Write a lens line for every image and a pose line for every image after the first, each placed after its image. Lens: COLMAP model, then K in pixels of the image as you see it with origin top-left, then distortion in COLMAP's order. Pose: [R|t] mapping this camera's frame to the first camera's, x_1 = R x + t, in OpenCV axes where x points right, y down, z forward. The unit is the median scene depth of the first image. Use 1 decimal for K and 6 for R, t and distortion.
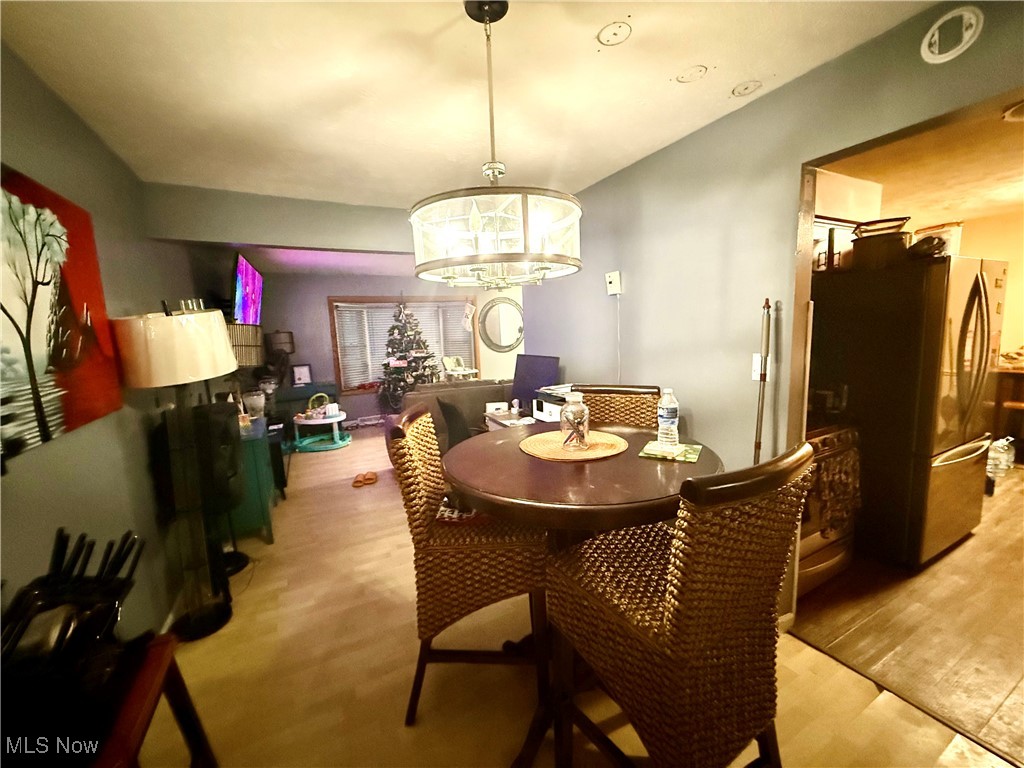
lens RADIAL K [[408.8, 0, 510.3], [0, 408.8, 382.3], [0, 0, 1]] dist [0.002438, 0.000373]
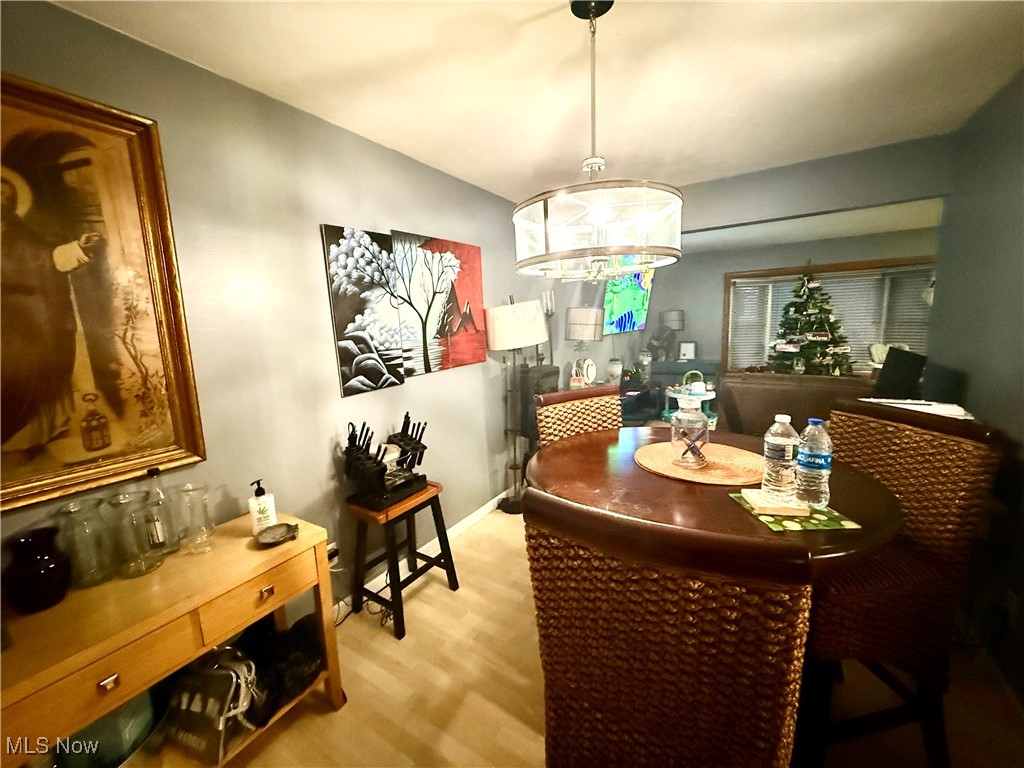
lens RADIAL K [[408.8, 0, 508.2], [0, 408.8, 385.1], [0, 0, 1]] dist [0.002438, 0.000373]
pose [[0.507941, 0.155527, -0.847235, 0.200013], [-0.096990, 0.987637, 0.123153, -0.020475], [0.855914, 0.019619, 0.516746, 0.075109]]
